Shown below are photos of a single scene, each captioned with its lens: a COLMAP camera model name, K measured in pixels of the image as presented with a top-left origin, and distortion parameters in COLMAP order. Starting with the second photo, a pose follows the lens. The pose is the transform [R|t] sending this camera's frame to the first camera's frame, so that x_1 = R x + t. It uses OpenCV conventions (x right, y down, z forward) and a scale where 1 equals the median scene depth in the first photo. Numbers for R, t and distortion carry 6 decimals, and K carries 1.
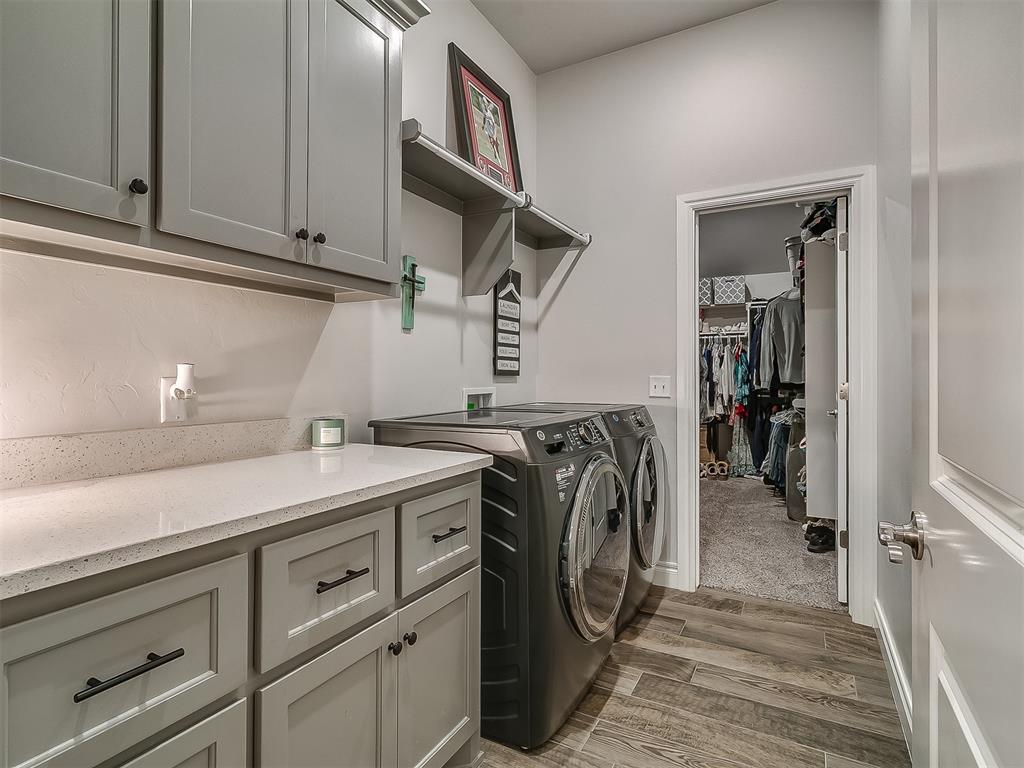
lens RADIAL K [[534.8, 0, 512.0], [0, 534.8, 384.0], [0, 0, 1]] dist [0.001274, 0.000355]
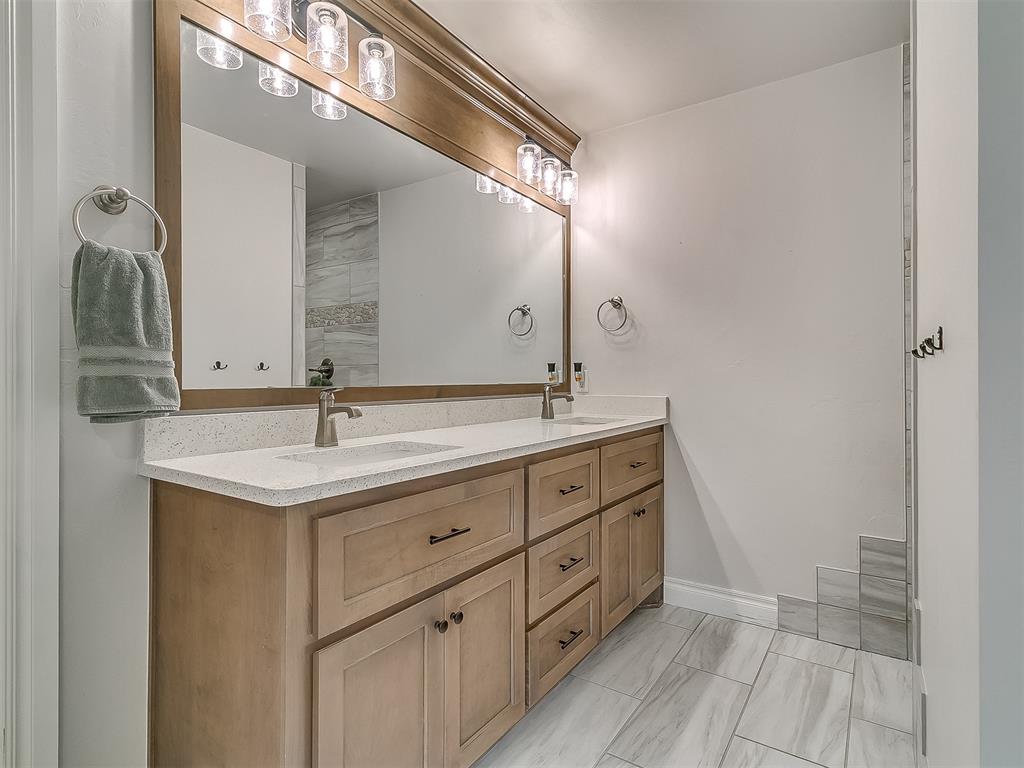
lens RADIAL K [[552.1, 0, 508.9], [0, 552.1, 375.6], [0, 0, 1]] dist [0.001343, 0.000299]
pose [[0.996115, 0.035820, -0.080452, -0.102993], [-0.035122, 0.999332, 0.010080, 0.002667], [0.080759, -0.007215, 0.996708, -0.182497]]
